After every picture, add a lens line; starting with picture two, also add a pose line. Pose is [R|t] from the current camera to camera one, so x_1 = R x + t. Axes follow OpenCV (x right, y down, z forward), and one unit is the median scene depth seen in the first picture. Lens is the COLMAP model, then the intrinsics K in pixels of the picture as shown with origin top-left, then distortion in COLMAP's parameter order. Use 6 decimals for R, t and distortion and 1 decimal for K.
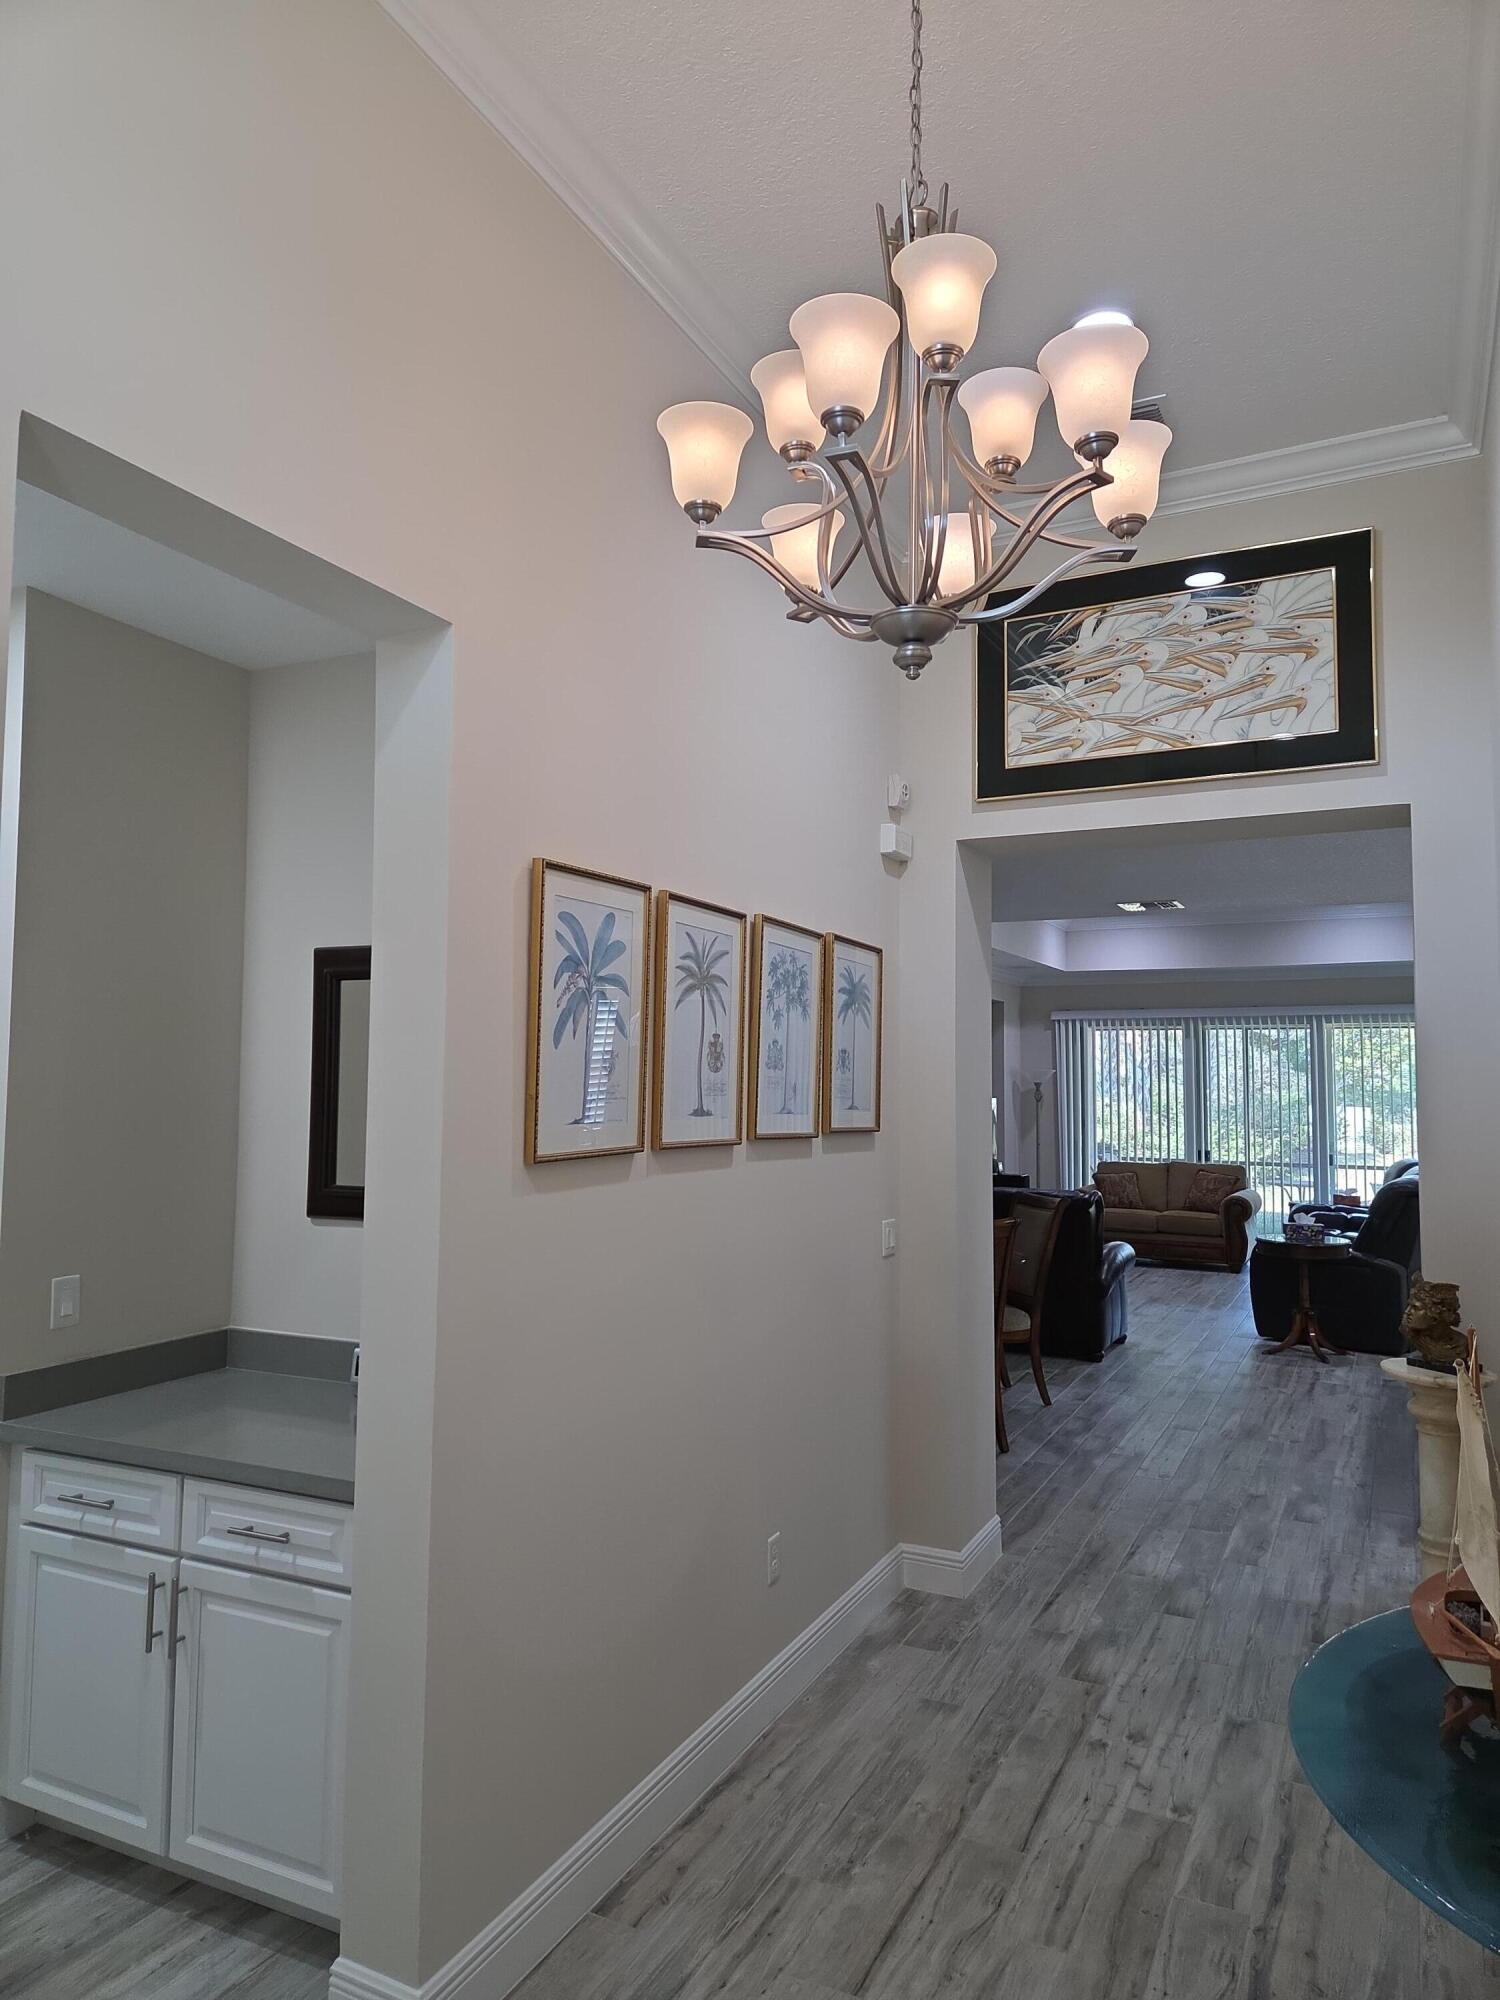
lens RADIAL K [[1328.8, 0, 751.0], [0, 1328.8, 993.2], [0, 0, 1]] dist [0.080970, -0.073010]
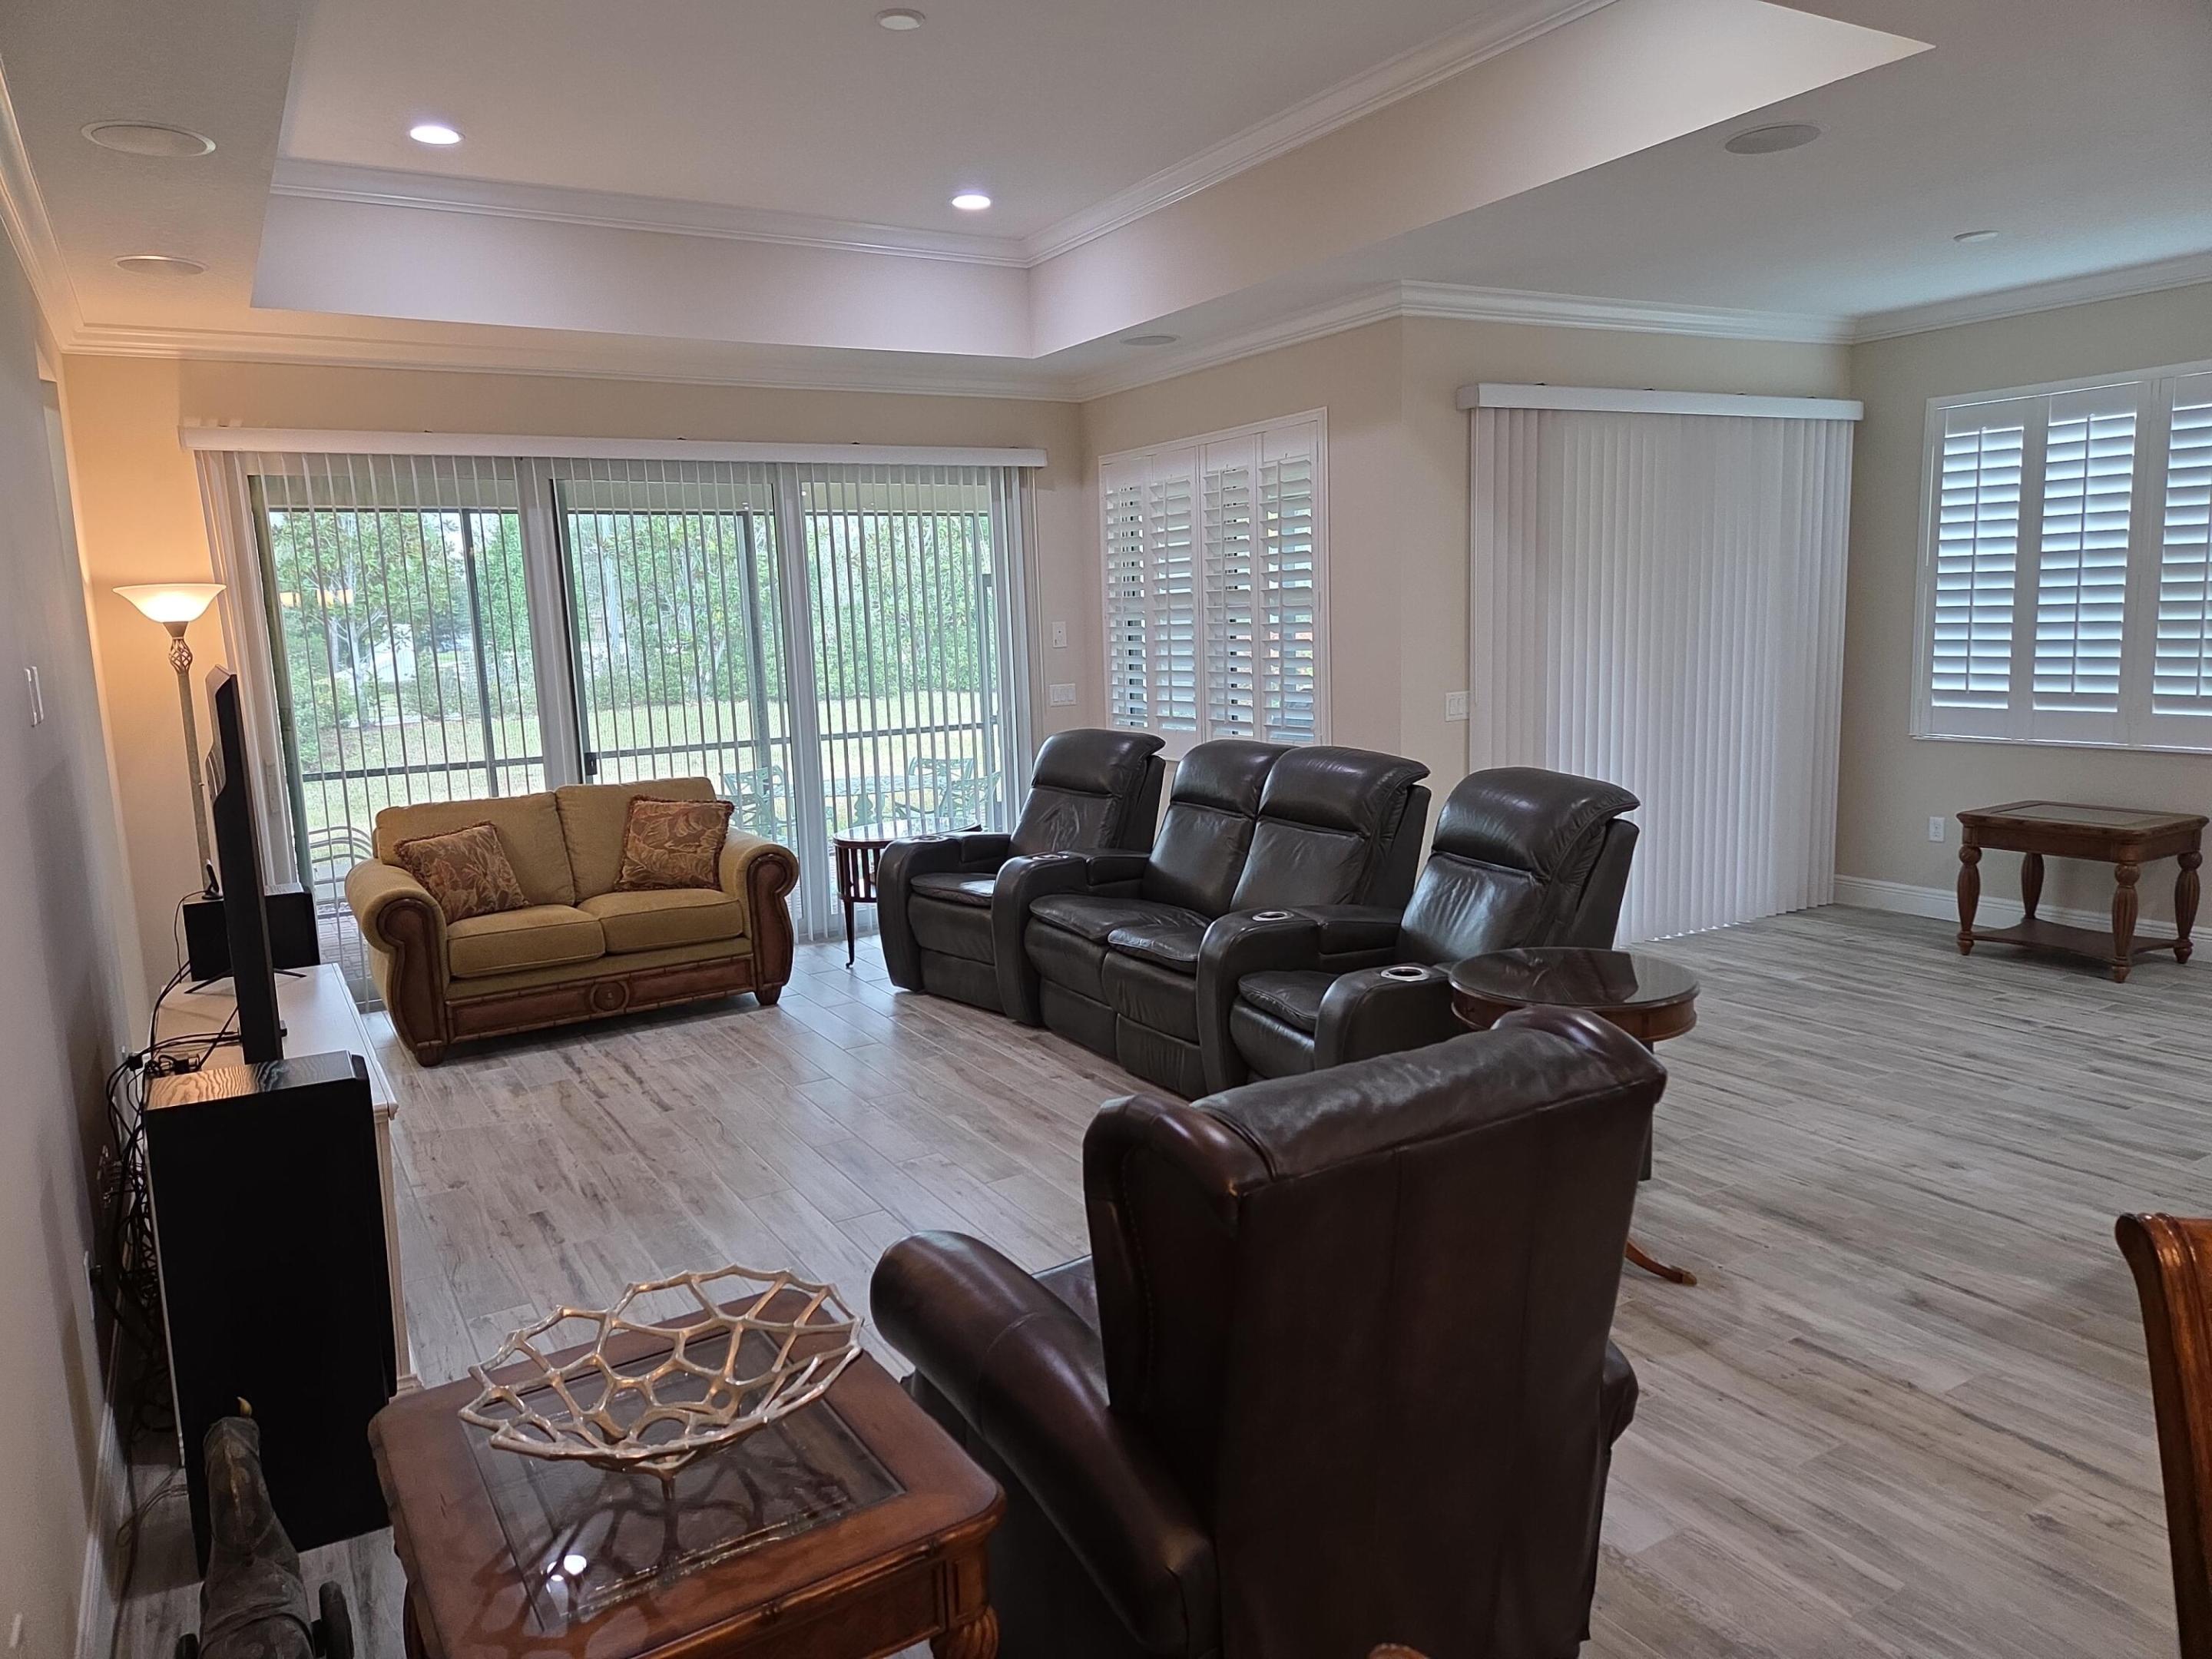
lens RADIAL K [[1469.7, 0, 1097.5], [0, 1469.7, 825.2], [0, 0, 1]] dist [0.080970, -0.073010]
pose [[0.545085, -0.147294, 0.825341, 0.015606], [-0.016329, 0.982394, 0.186106, 0.102500], [-0.838222, -0.114920, 0.533083, 1.354084]]
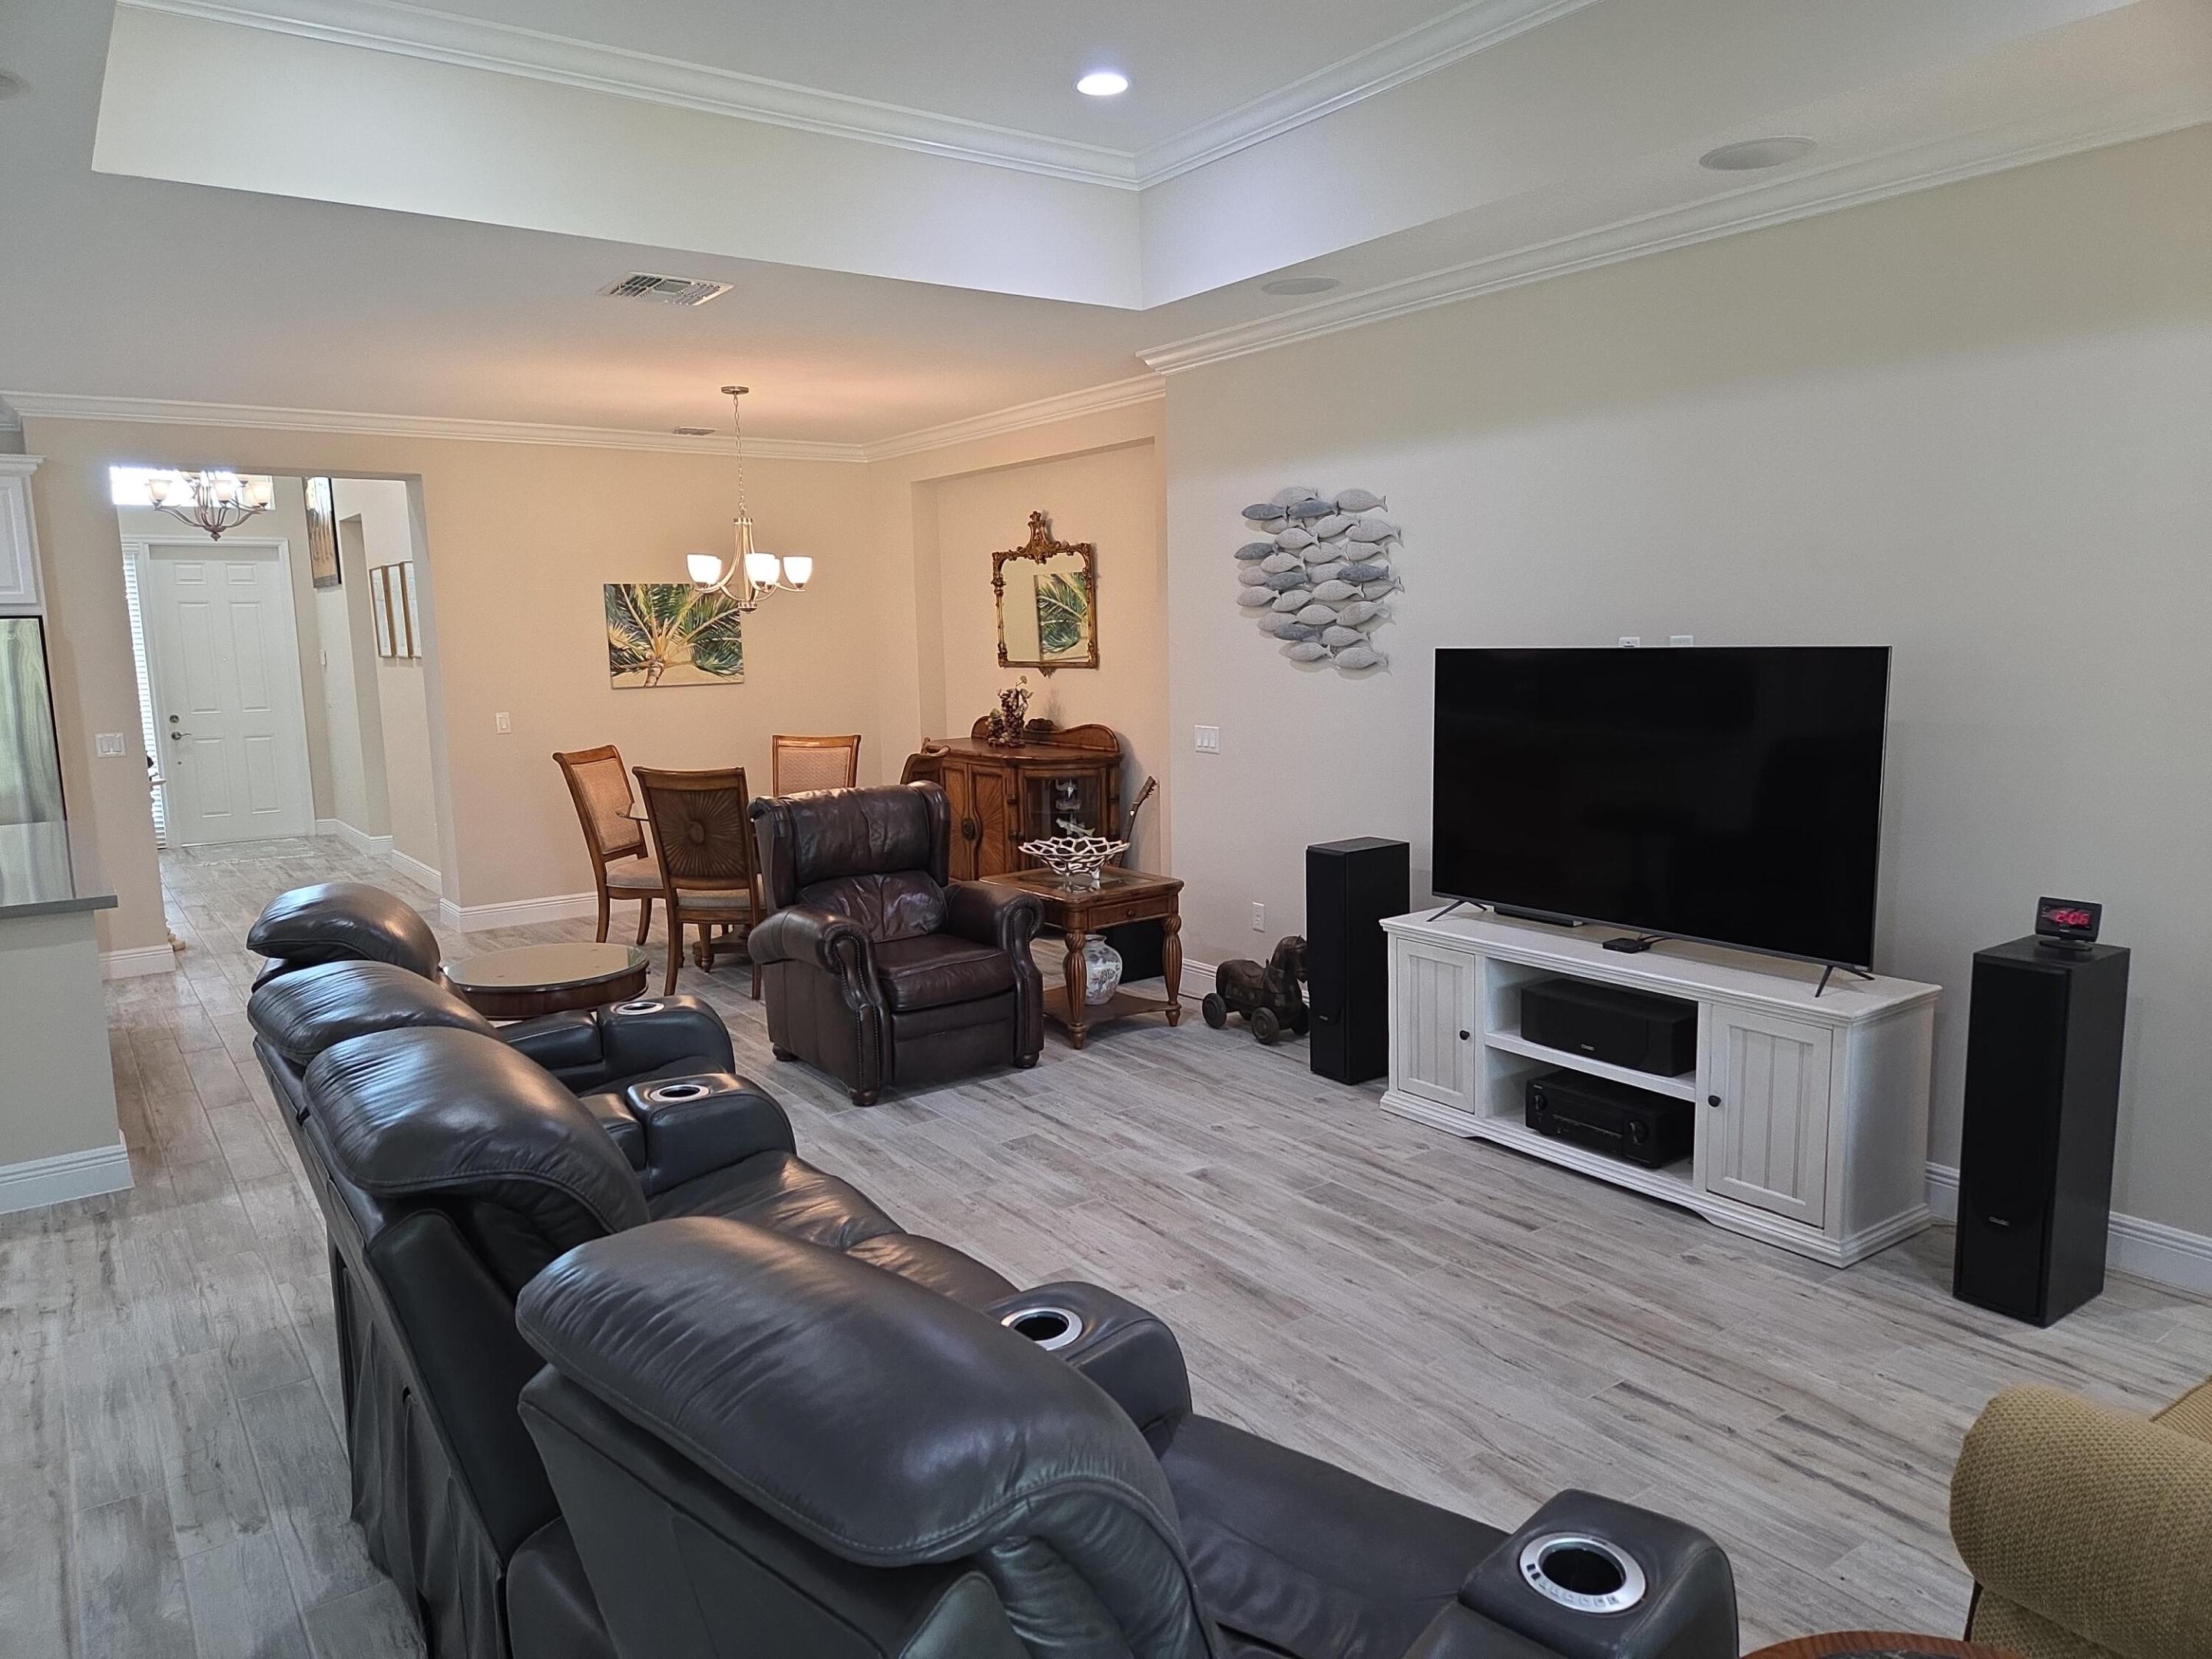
lens RADIAL K [[1469.7, 0, 1092.9], [0, 1469.7, 842.3], [0, 0, 1]] dist [0.080970, -0.073010]
pose [[-0.478458, 0.133156, -0.867956, 1.128702], [0.079300, 0.990949, 0.108311, 0.154625], [0.874523, -0.017007, -0.484687, 2.113694]]
